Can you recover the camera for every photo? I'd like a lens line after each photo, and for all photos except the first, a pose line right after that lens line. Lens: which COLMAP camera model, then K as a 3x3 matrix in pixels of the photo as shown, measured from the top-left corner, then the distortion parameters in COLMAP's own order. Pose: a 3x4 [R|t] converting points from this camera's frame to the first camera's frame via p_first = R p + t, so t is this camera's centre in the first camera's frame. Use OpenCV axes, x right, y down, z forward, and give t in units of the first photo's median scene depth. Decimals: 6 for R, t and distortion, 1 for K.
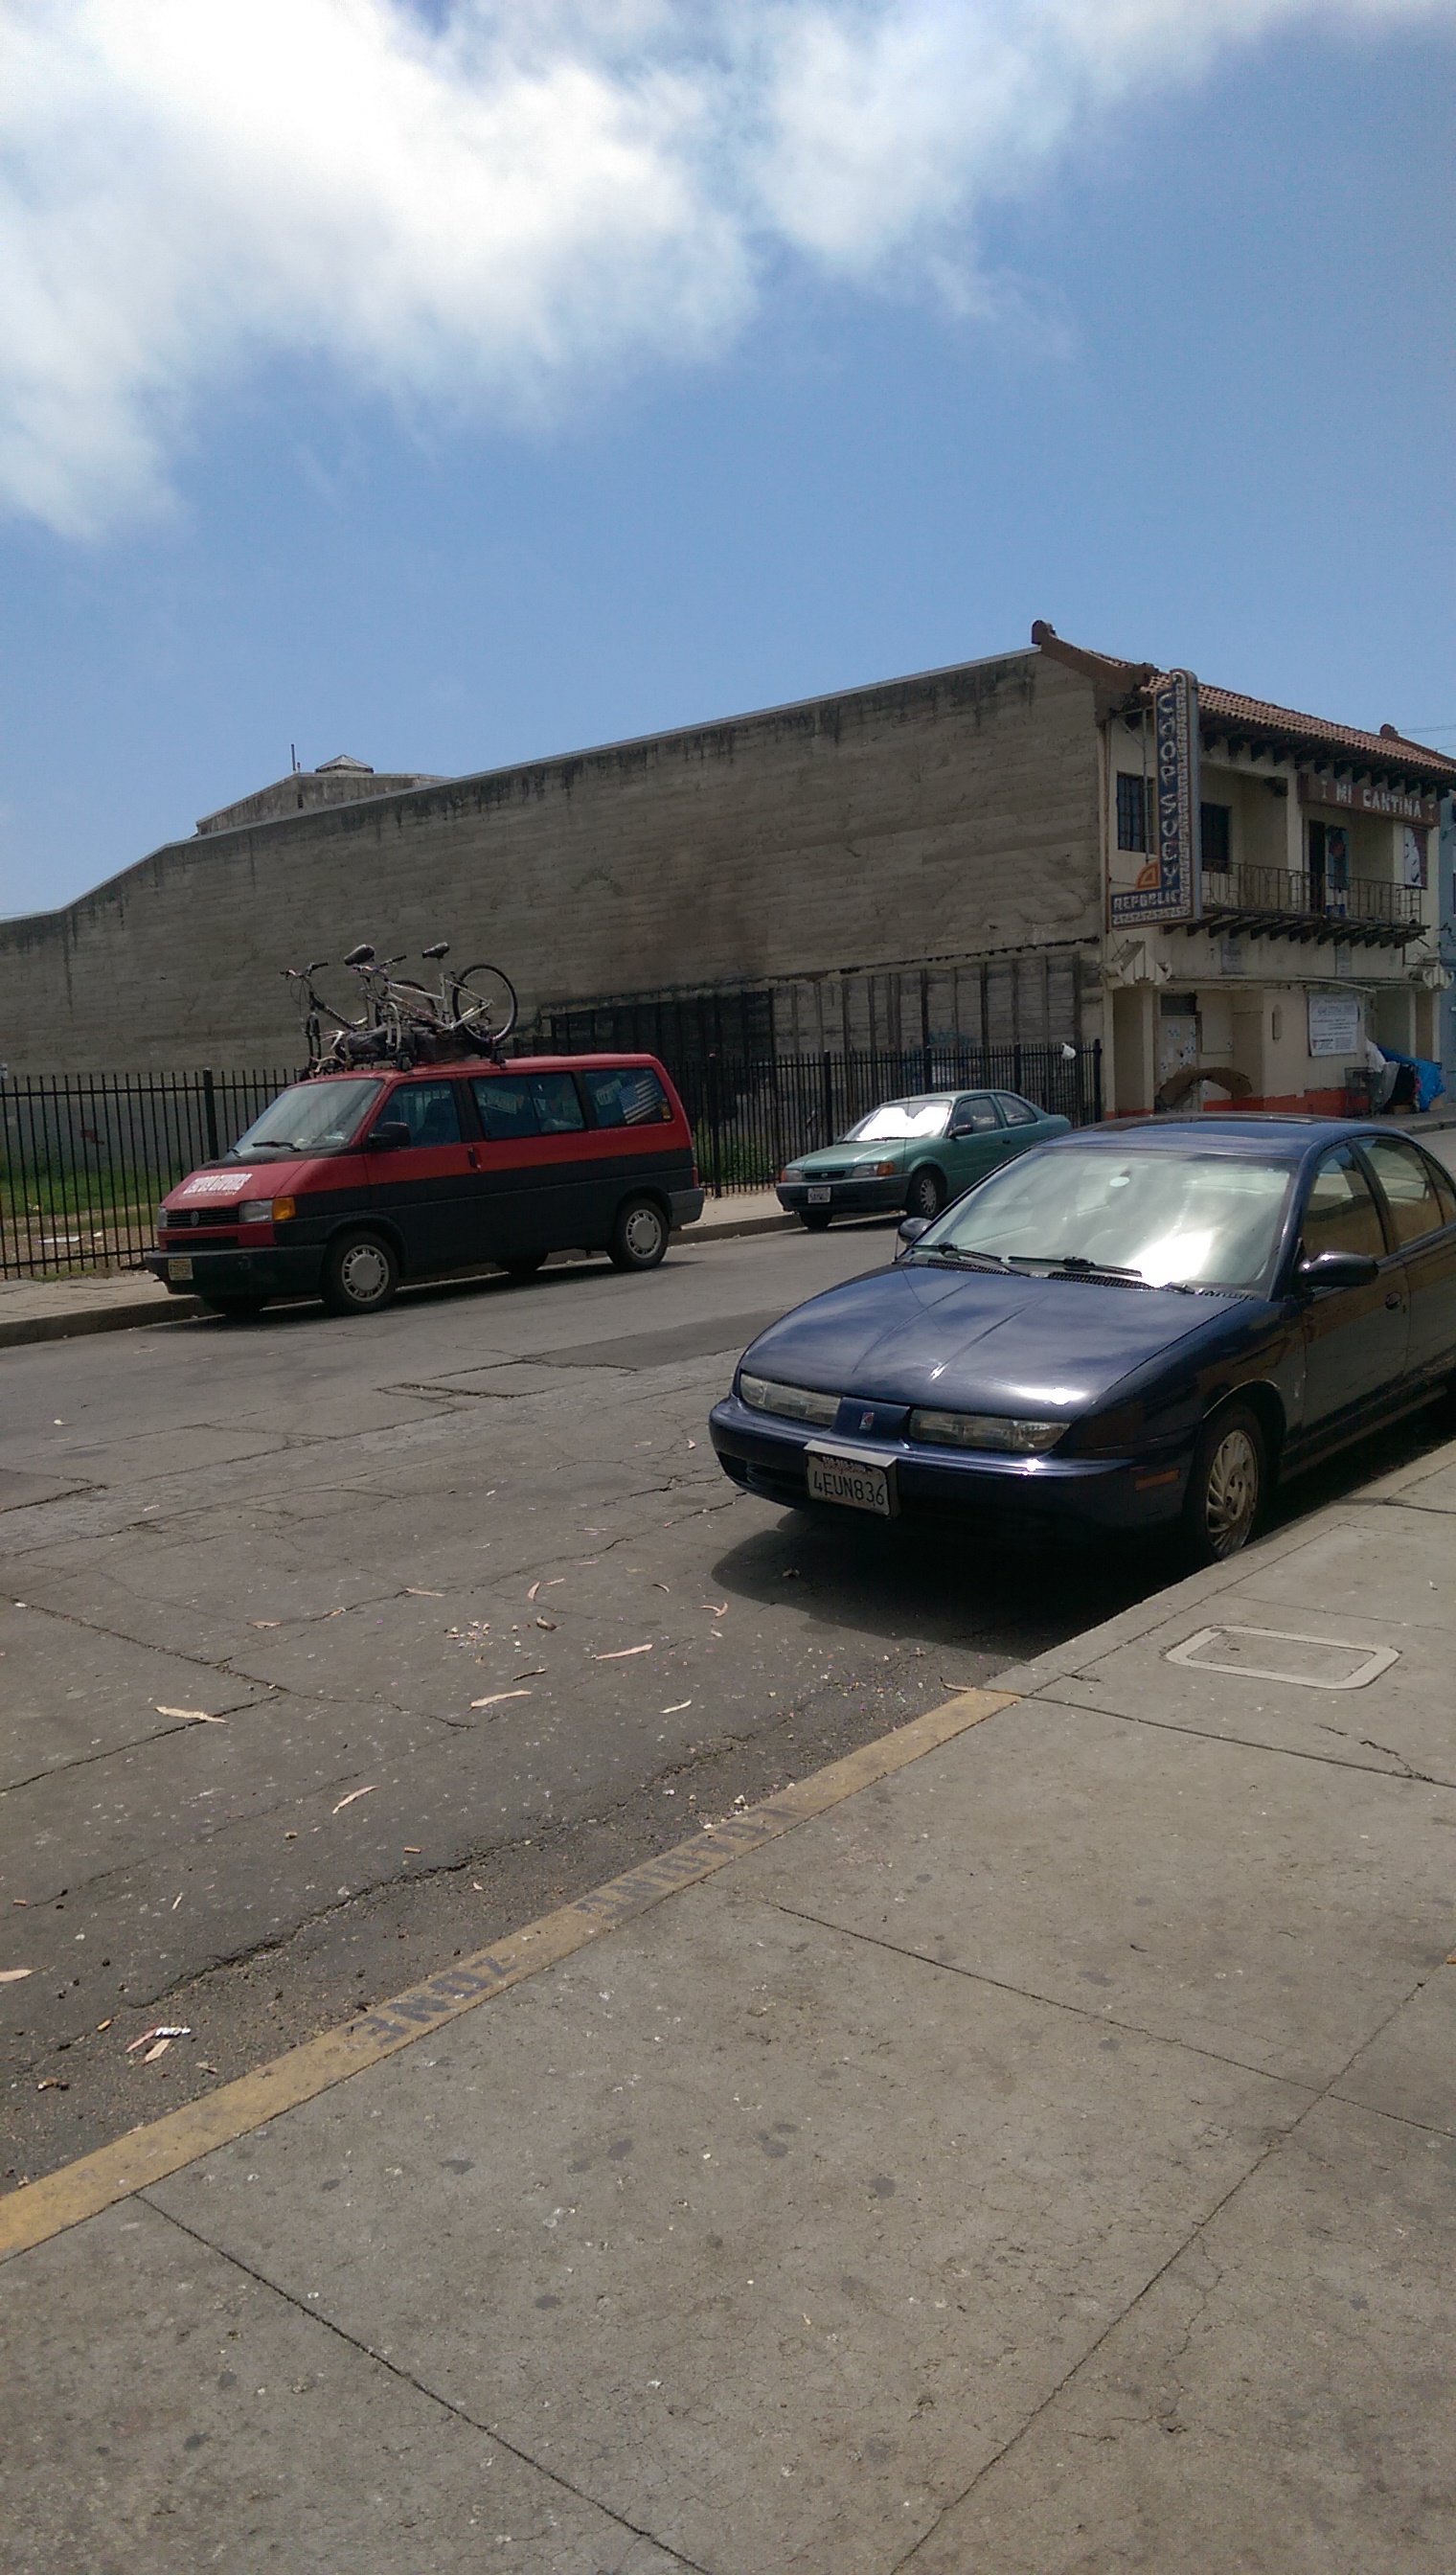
lens RADIAL K [[1818.4, 0, 763.1], [0, 1818.4, 1270.4], [0, 0, 1]] dist [0.113681, -0.146218]
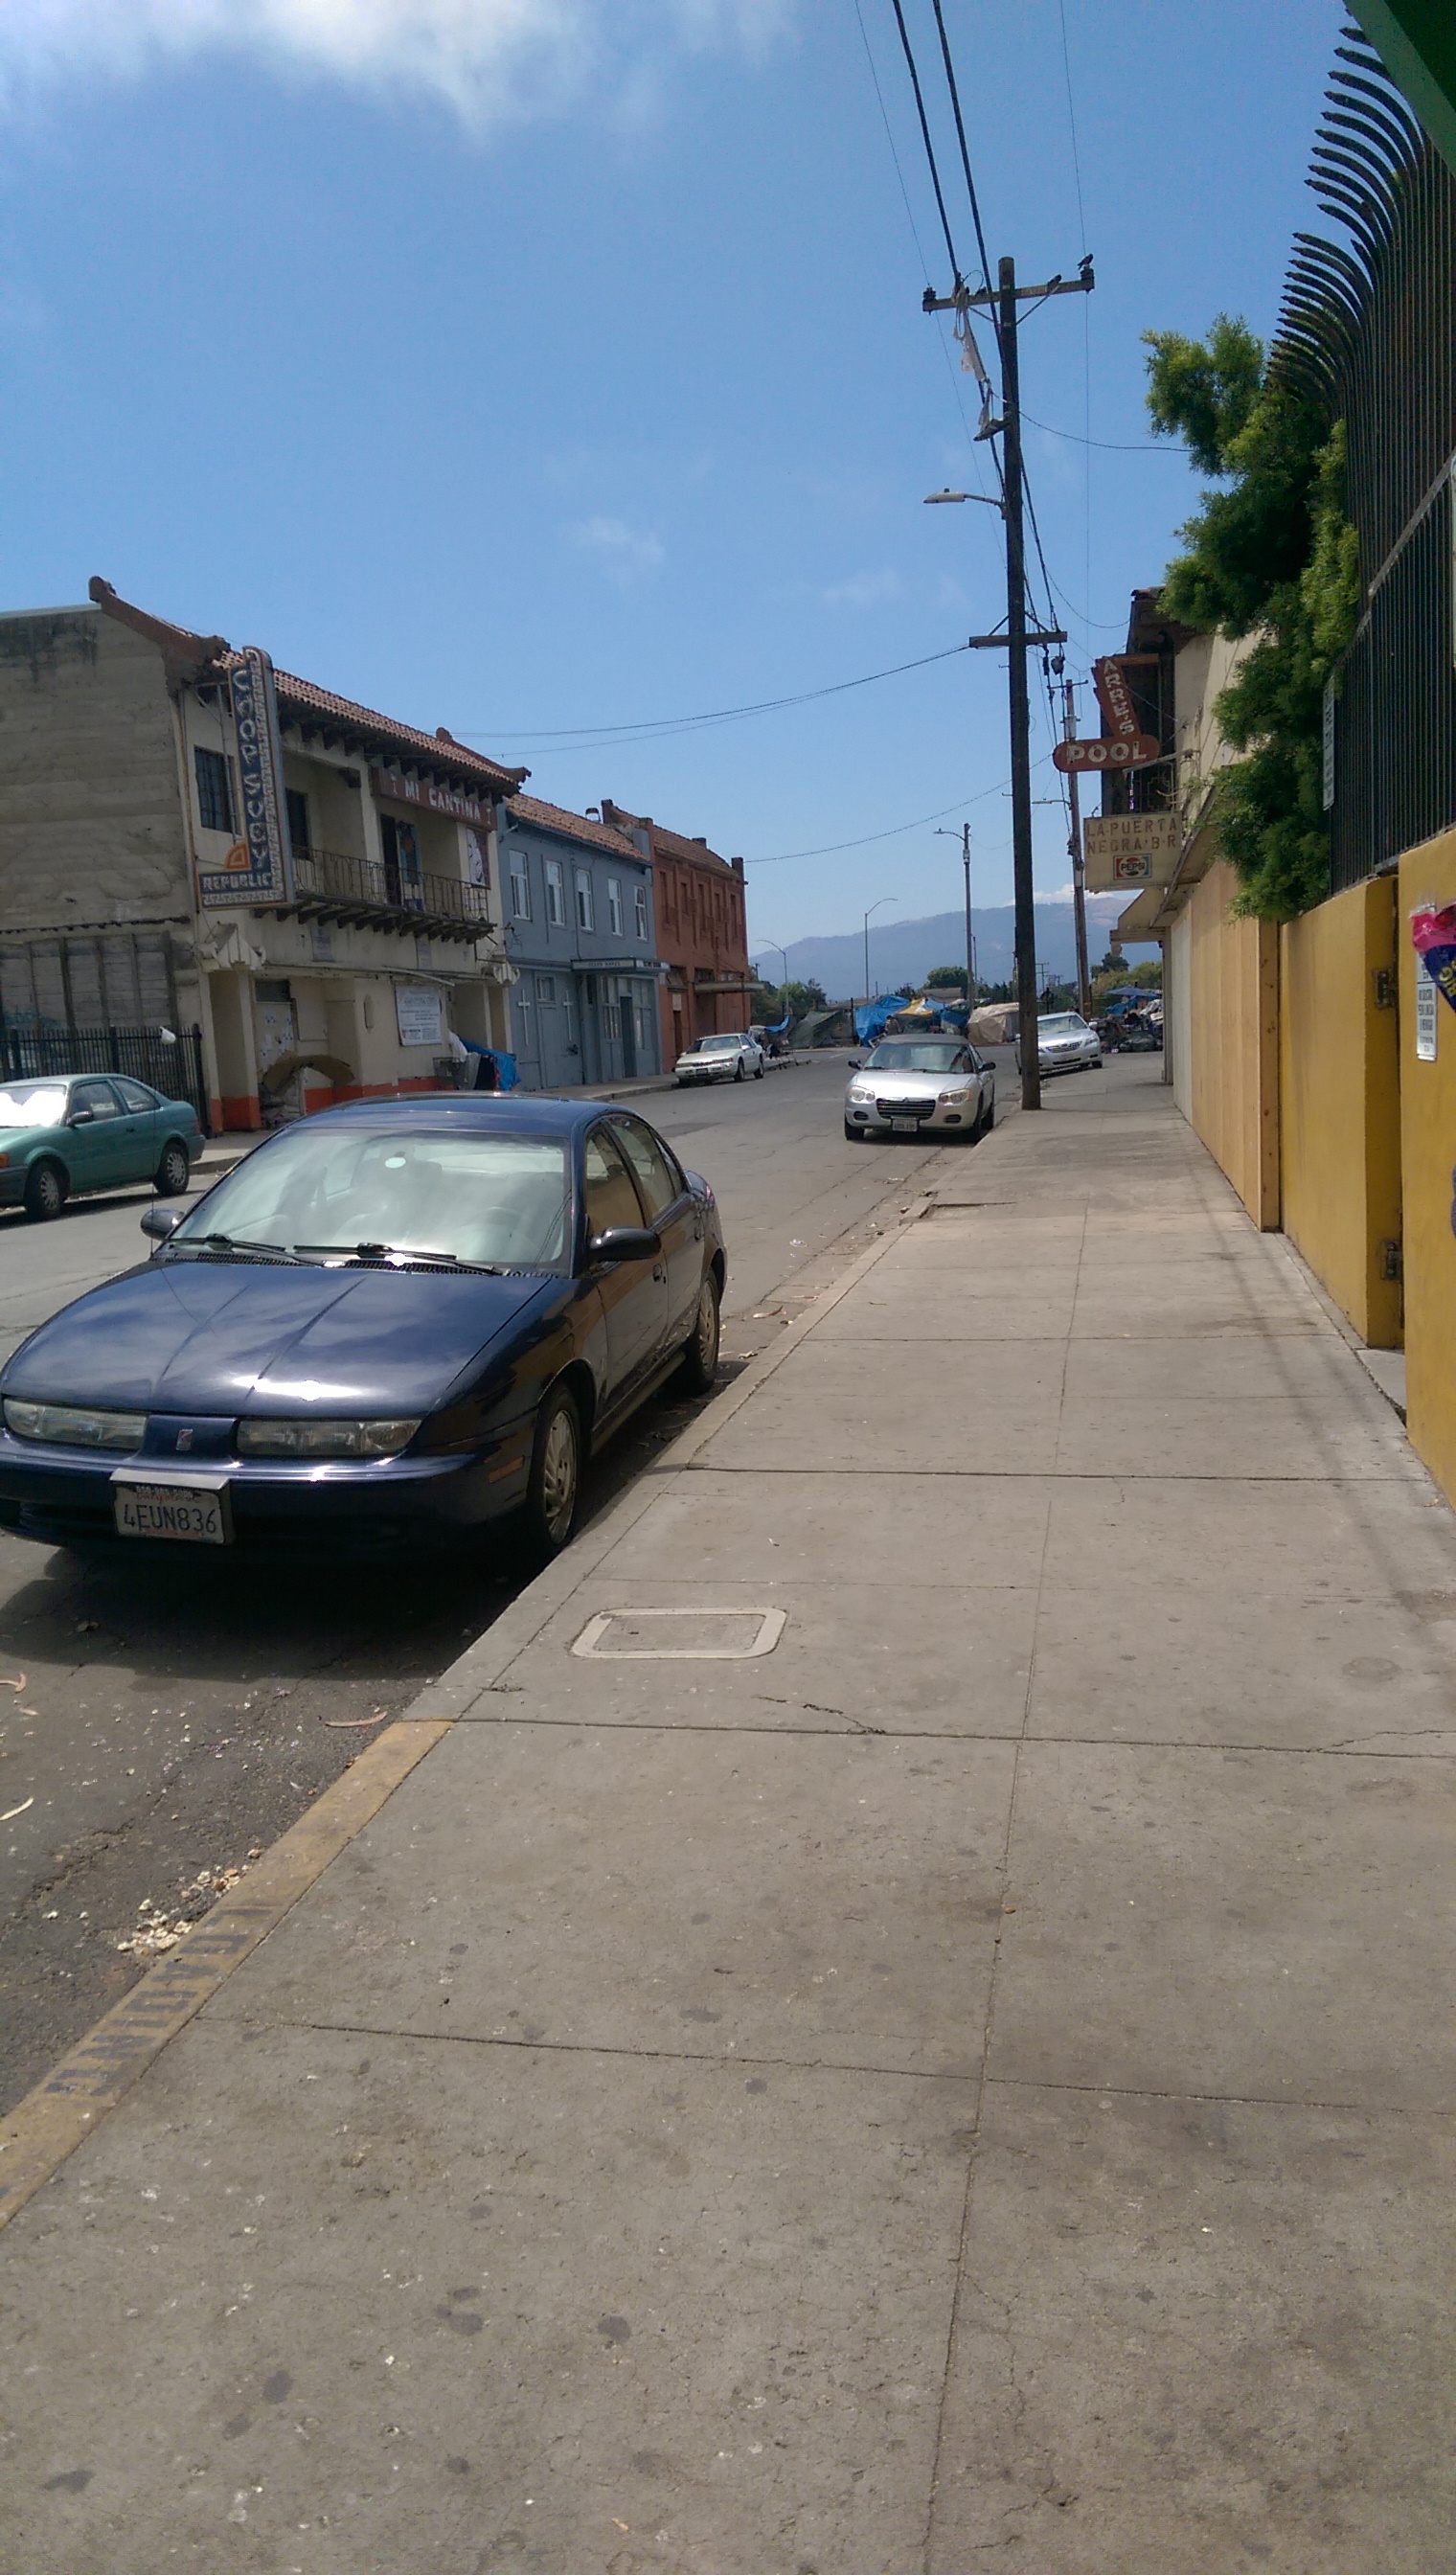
lens RADIAL K [[1818.4, 0, 763.1], [0, 1818.4, 1270.4], [0, 0, 1]] dist [0.113681, -0.146218]
pose [[0.883056, -0.052384, 0.466335, -0.105714], [0.049624, 0.998602, 0.018207, -0.000497], [-0.466637, 0.007064, 0.884421, 0.091614]]
